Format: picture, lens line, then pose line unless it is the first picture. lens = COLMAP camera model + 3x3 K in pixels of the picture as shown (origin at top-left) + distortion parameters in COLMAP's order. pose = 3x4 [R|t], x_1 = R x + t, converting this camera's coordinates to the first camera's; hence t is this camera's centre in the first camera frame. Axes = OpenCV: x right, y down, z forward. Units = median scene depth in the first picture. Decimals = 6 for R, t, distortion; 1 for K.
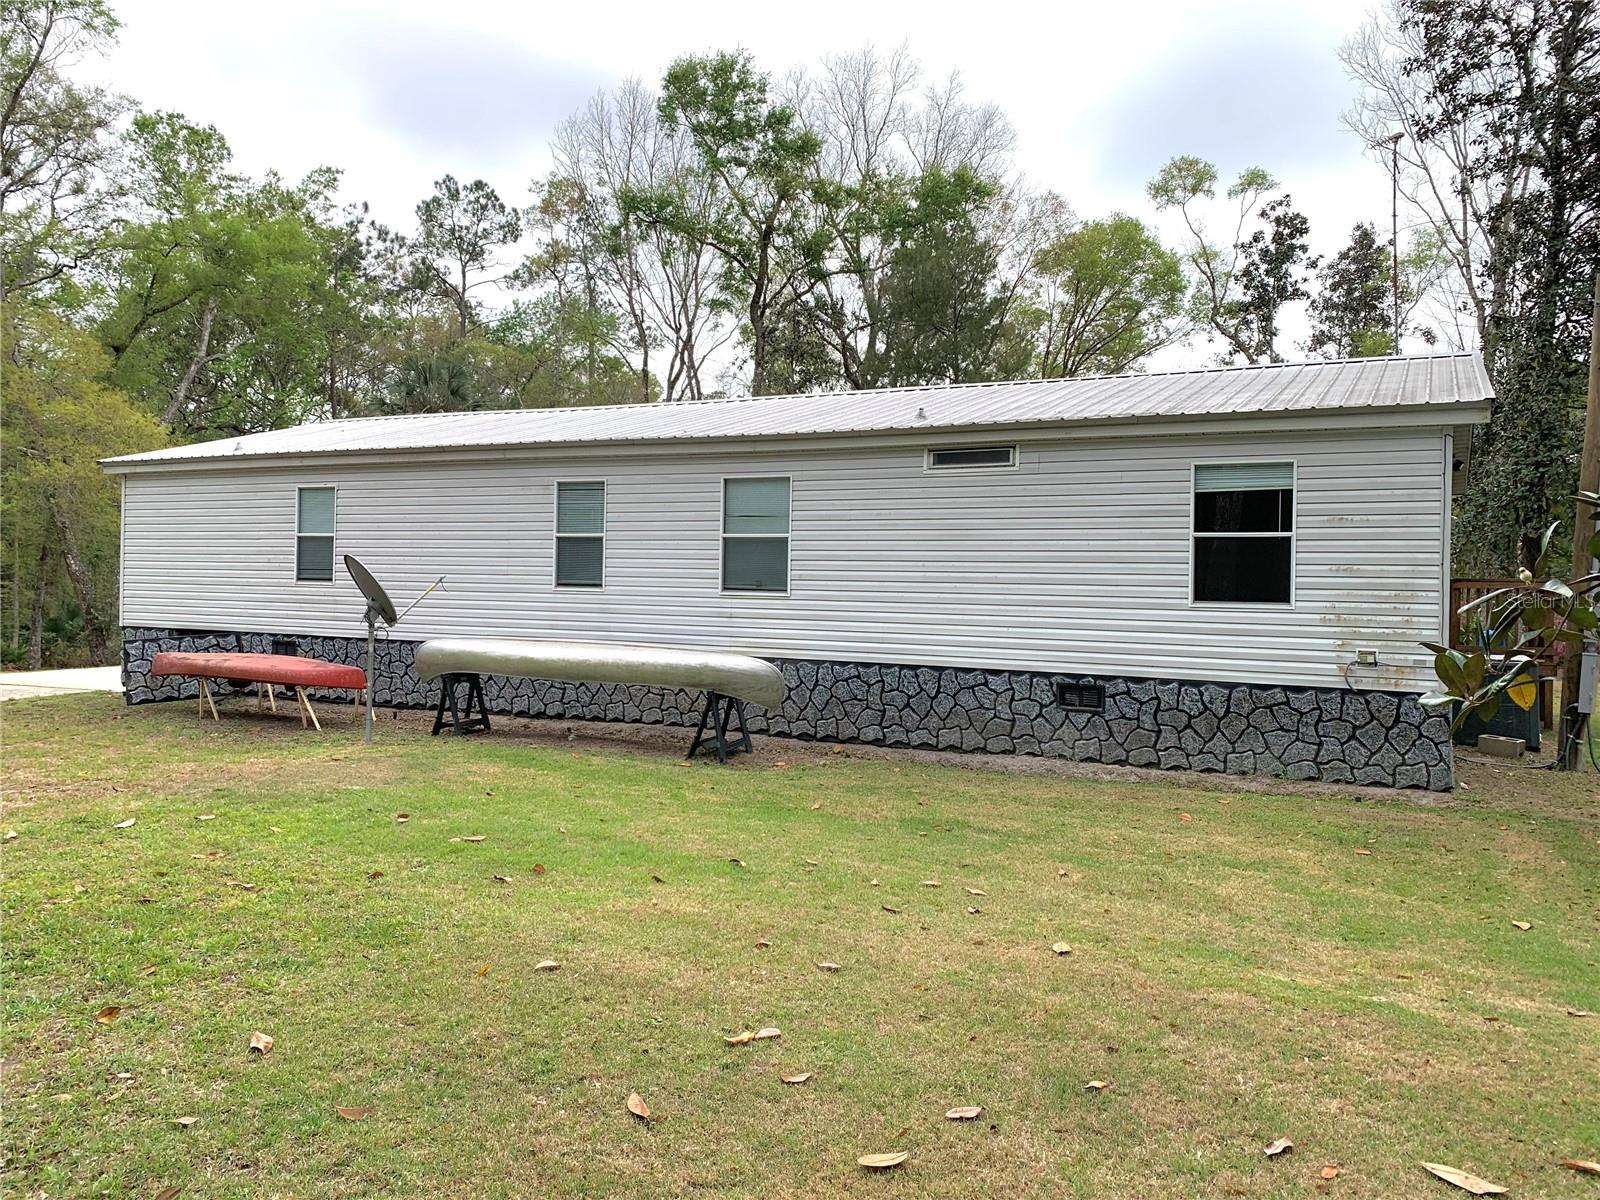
lens RADIAL K [[1204.6, 0, 800.0], [0, 1204.6, 600.0], [0, 0, 1]] dist [-0.001338, -0.000053]
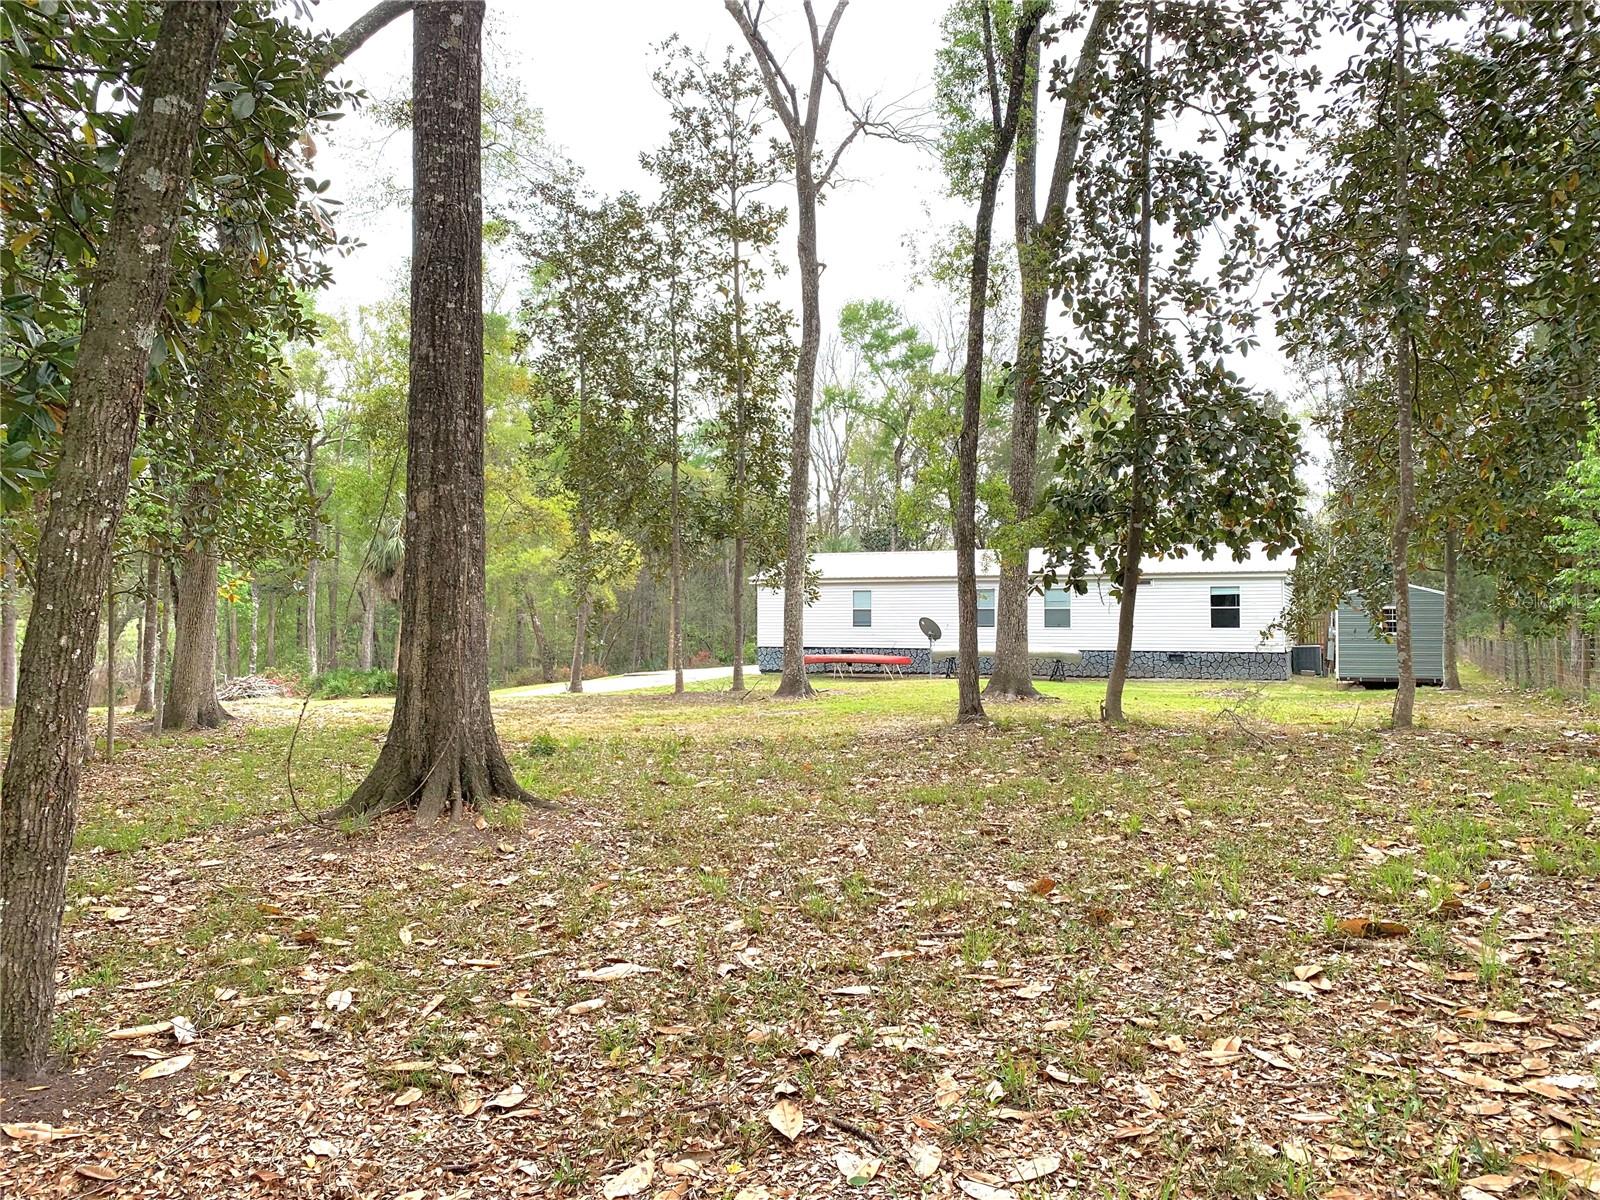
lens RADIAL K [[1204.6, 0, 800.0], [0, 1204.6, 600.0], [0, 0, 1]] dist [-0.001338, -0.000053]
pose [[0.999334, -0.011040, 0.034769, -0.874447], [0.012632, 0.998866, -0.045910, 0.059917], [-0.034223, 0.046318, 0.998340, -2.165812]]
